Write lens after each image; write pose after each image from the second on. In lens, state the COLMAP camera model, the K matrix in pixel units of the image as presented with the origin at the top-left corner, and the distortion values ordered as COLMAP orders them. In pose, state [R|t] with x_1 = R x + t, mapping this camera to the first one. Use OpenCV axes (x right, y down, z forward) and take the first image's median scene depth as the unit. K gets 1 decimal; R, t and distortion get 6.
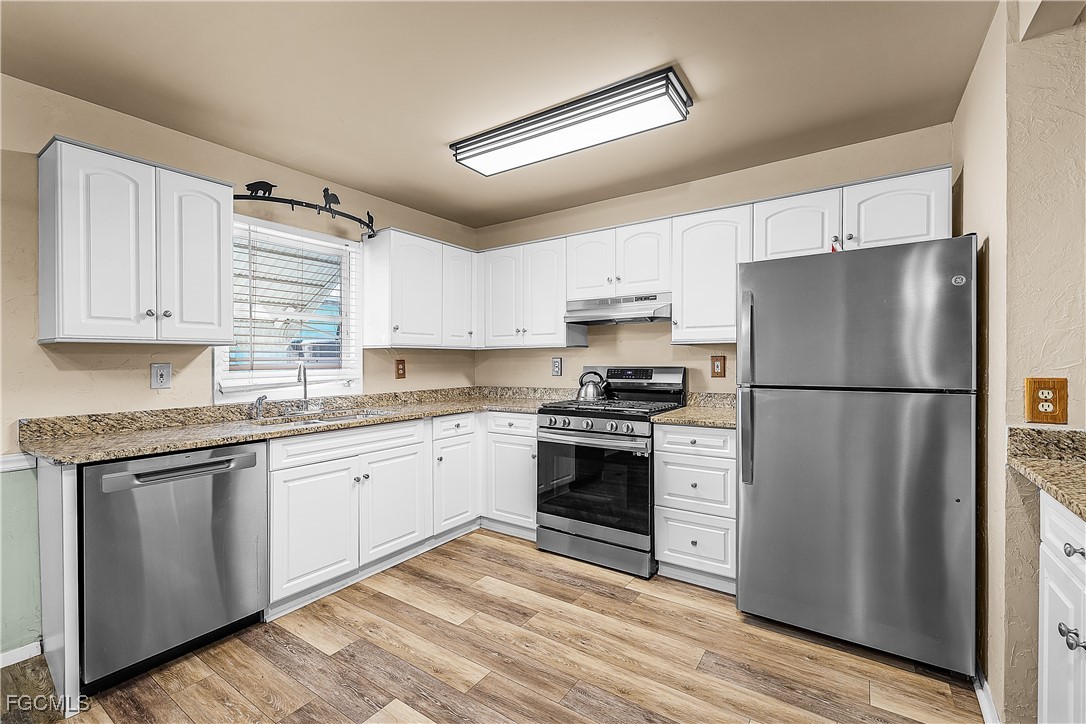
lens RADIAL K [[461.2, 0, 545.0], [0, 461.2, 358.8], [0, 0, 1]] dist [0.001427, 0.000463]
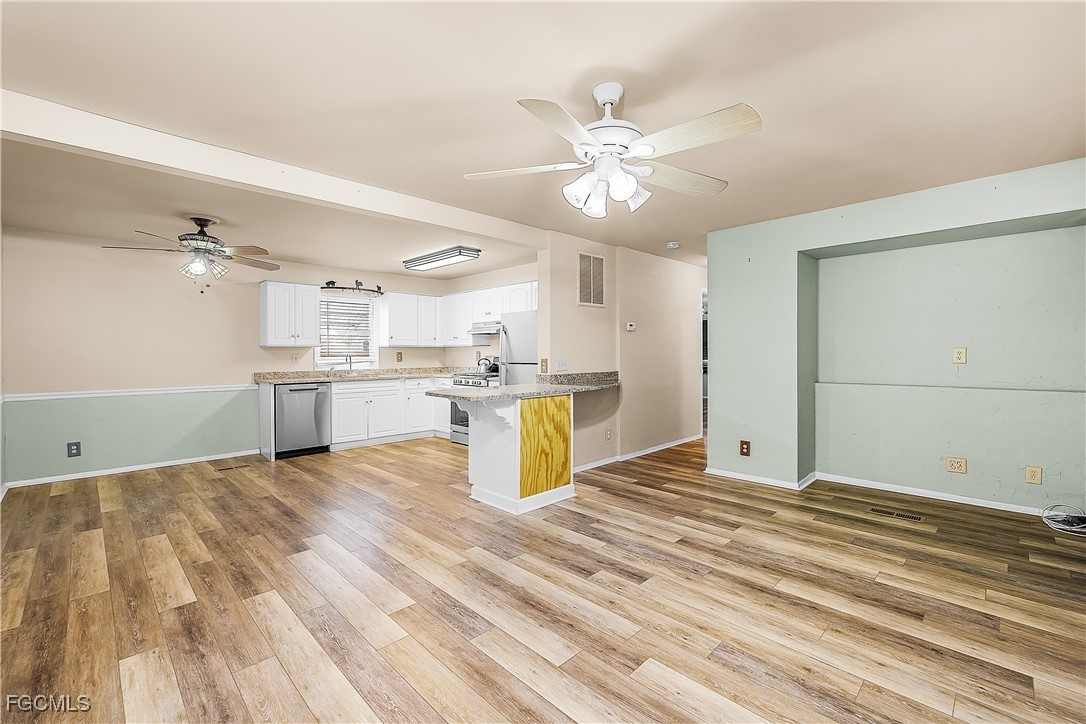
lens RADIAL K [[461.8, 0, 542.7], [0, 461.8, 347.2], [0, 0, 1]] dist [0.001463, 0.000576]
pose [[0.982315, -0.002103, -0.187224, 0.860604], [0.000775, 0.999974, -0.007167, -0.006778], [0.187234, 0.006895, 0.982291, -1.090014]]
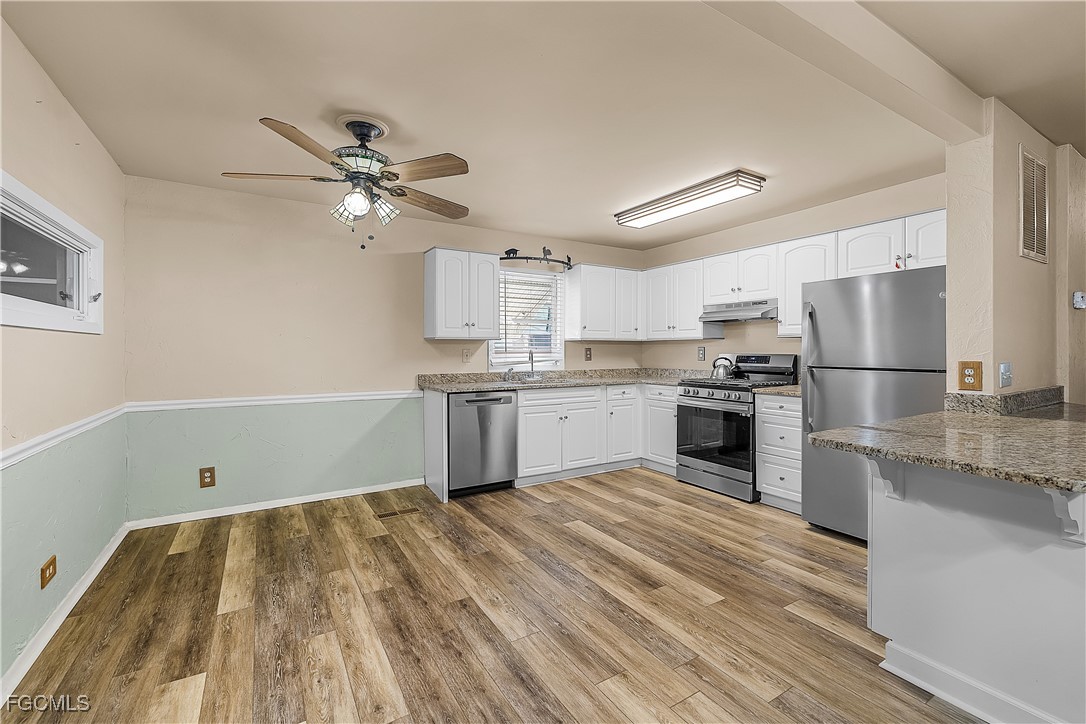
lens RADIAL K [[463.6, 0, 544.7], [0, 463.6, 343.9], [0, 0, 1]] dist [0.000197, 0.000116]
pose [[0.912356, 0.000040, -0.409398, 0.214148], [-0.002701, 0.999979, -0.005922, -0.002033], [0.409389, 0.006509, 0.912337, -0.526700]]
